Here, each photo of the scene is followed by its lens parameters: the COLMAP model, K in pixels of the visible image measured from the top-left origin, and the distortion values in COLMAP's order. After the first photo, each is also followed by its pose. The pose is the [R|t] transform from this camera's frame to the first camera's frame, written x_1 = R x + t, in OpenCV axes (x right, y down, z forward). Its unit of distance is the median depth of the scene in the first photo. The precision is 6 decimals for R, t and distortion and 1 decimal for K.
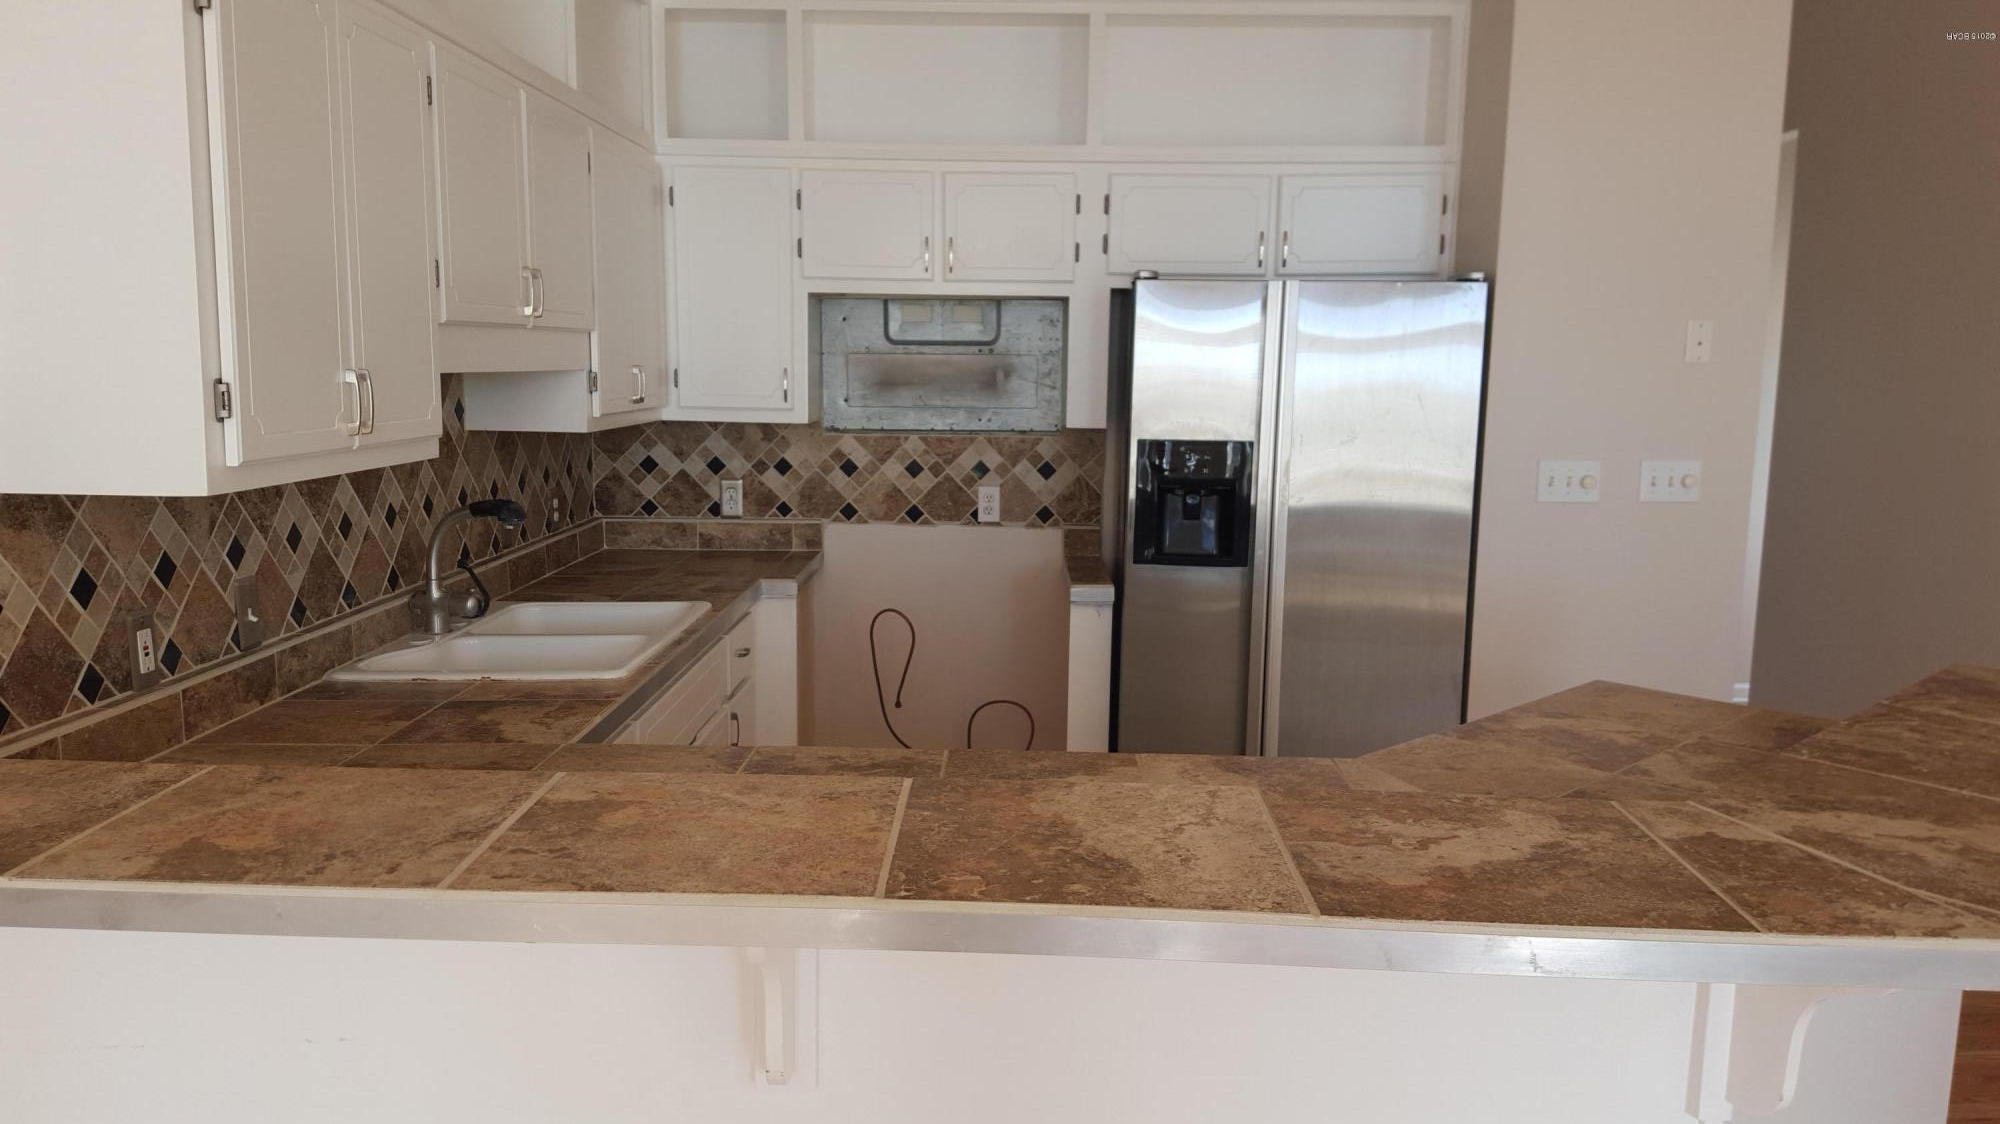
lens RADIAL K [[1487.0, 0, 1004.8], [0, 1487.0, 575.4], [0, 0, 1]] dist [0.149601, -0.249431]
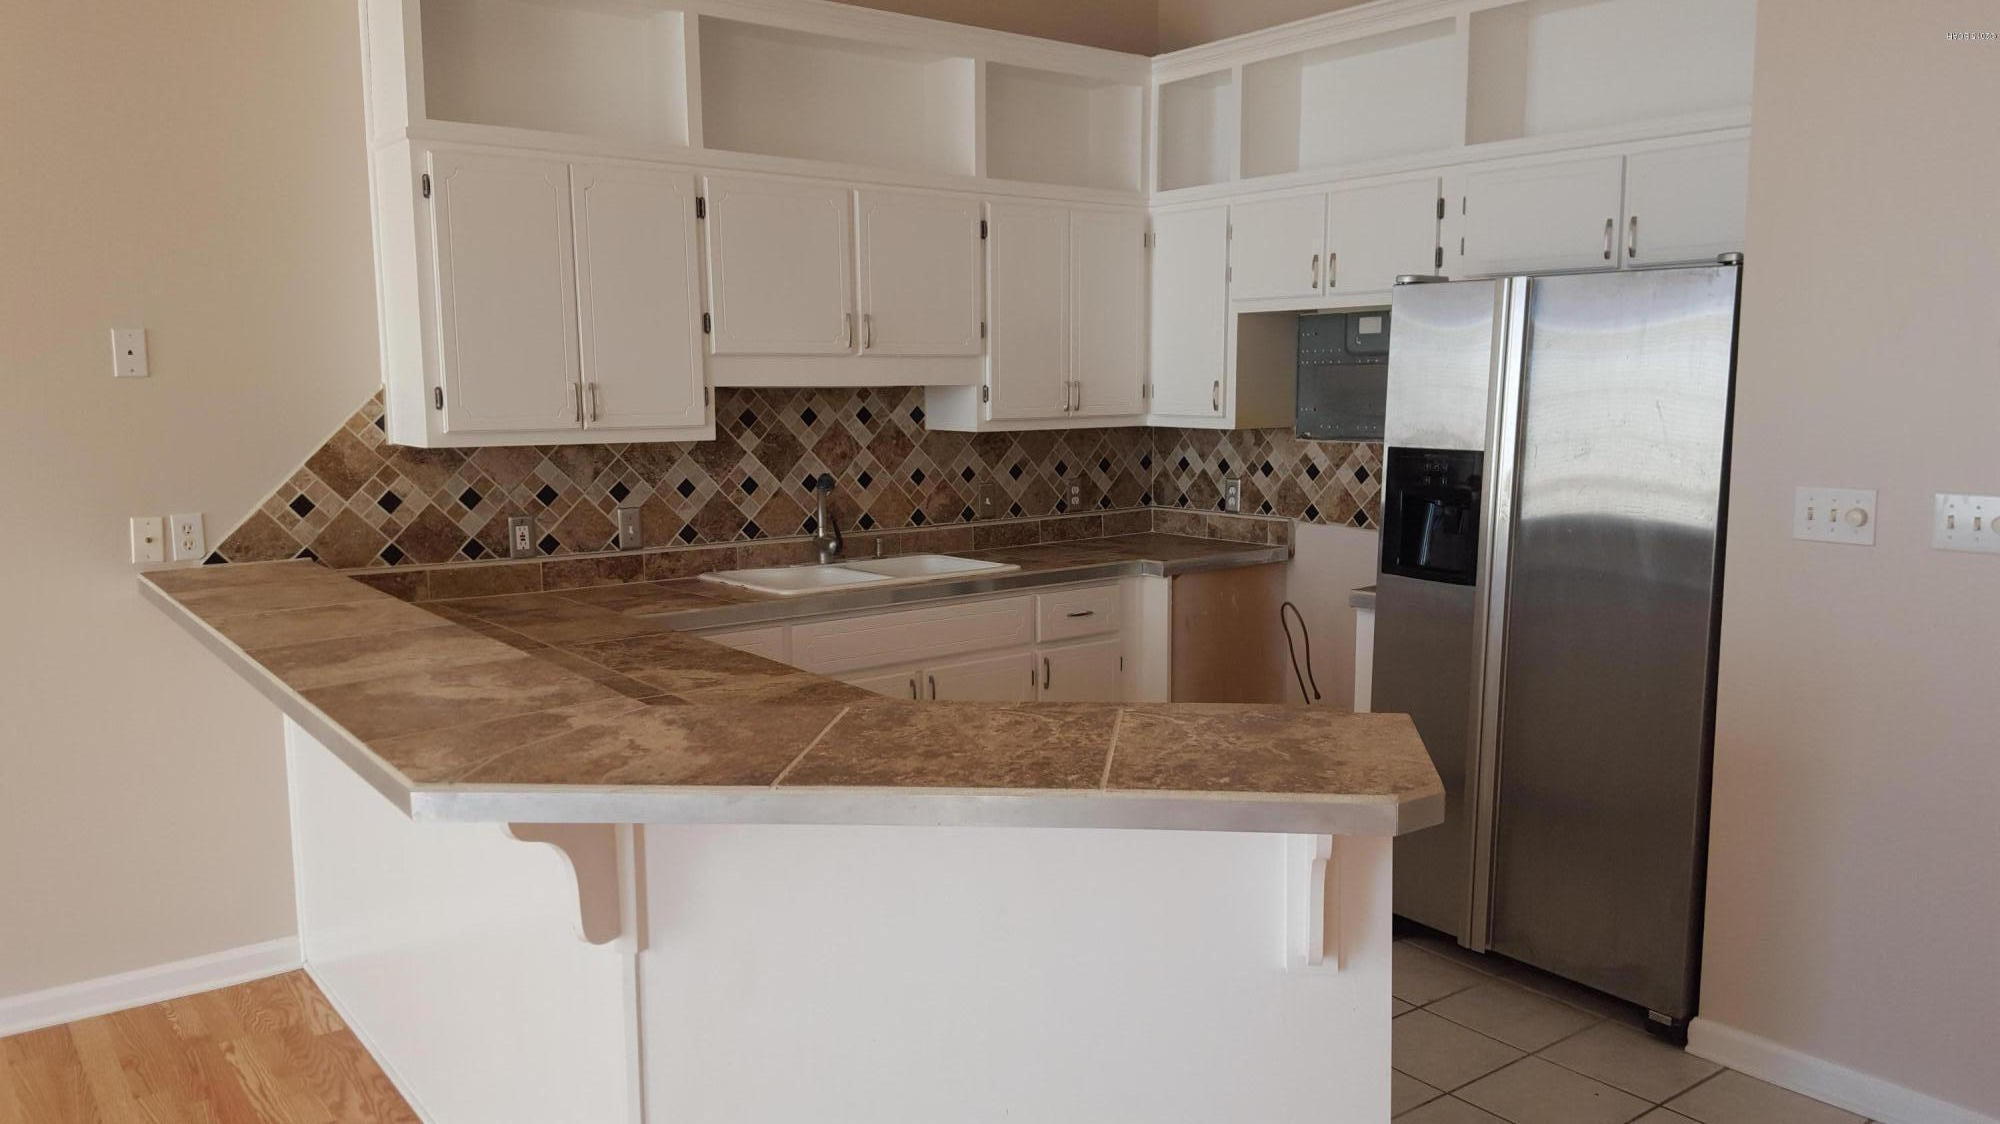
lens RADIAL K [[1487.0, 0, 1004.8], [0, 1487.0, 575.4], [0, 0, 1]] dist [0.149601, -0.249431]
pose [[0.616930, 0.090793, -0.781763, 0.609040], [-0.100856, 0.994254, 0.035881, -0.014407], [0.780529, 0.056710, 0.622542, 0.161014]]
